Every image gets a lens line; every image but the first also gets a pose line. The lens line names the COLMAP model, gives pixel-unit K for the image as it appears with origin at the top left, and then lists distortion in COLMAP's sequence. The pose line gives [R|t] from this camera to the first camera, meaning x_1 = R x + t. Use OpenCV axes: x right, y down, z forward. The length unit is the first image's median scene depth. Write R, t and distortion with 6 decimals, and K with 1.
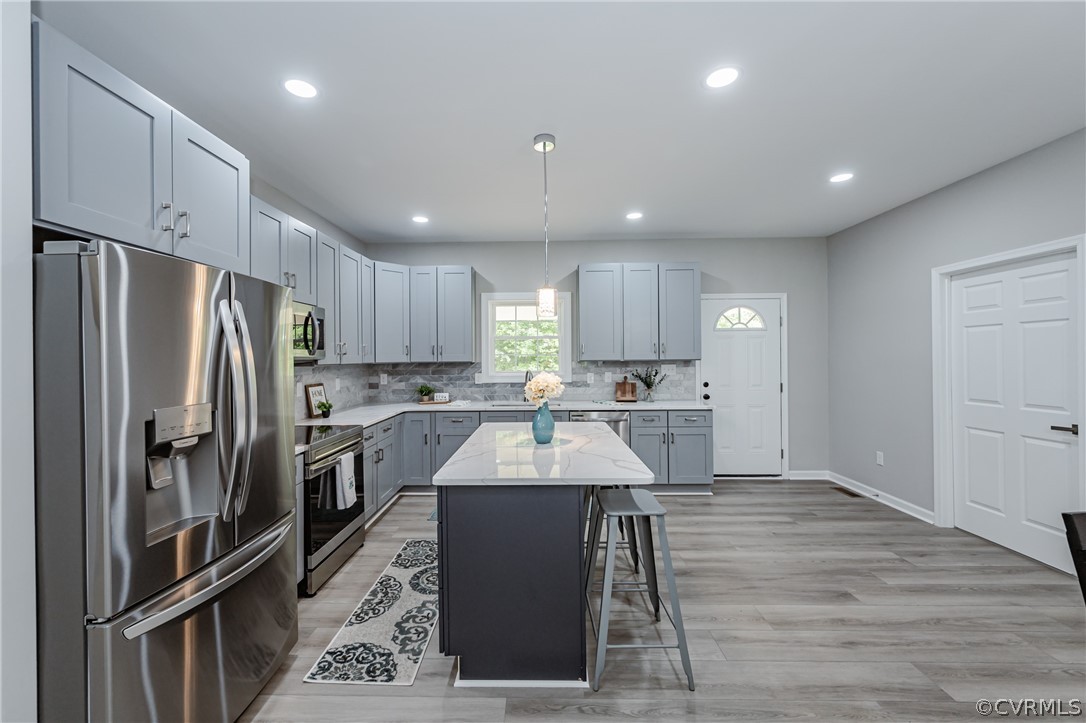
lens RADIAL K [[437.4, 0, 535.7], [0, 437.4, 358.6], [0, 0, 1]] dist [-0.002778, 0.000277]
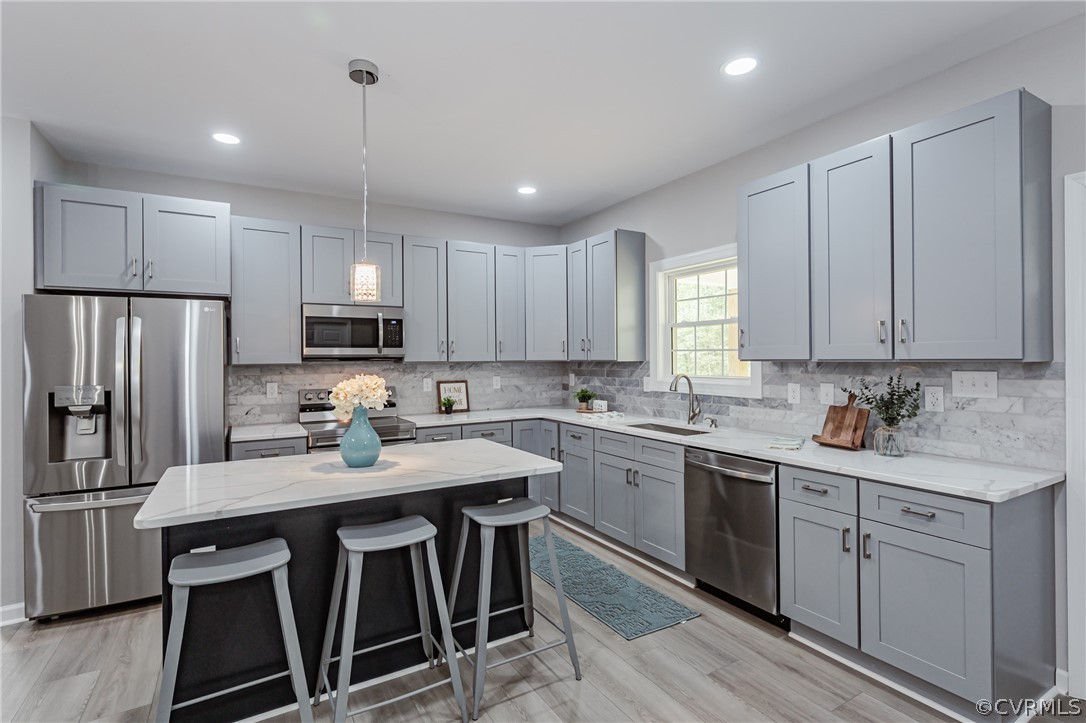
lens RADIAL K [[514.6, 0, 542.4], [0, 514.6, 359.6], [0, 0, 1]] dist [-0.012123, -0.000047]
pose [[0.532183, 0.007712, -0.846594, 0.489323], [-0.000034, 0.999959, 0.009088, -0.002149], [0.846629, -0.004808, 0.532162, 0.412818]]
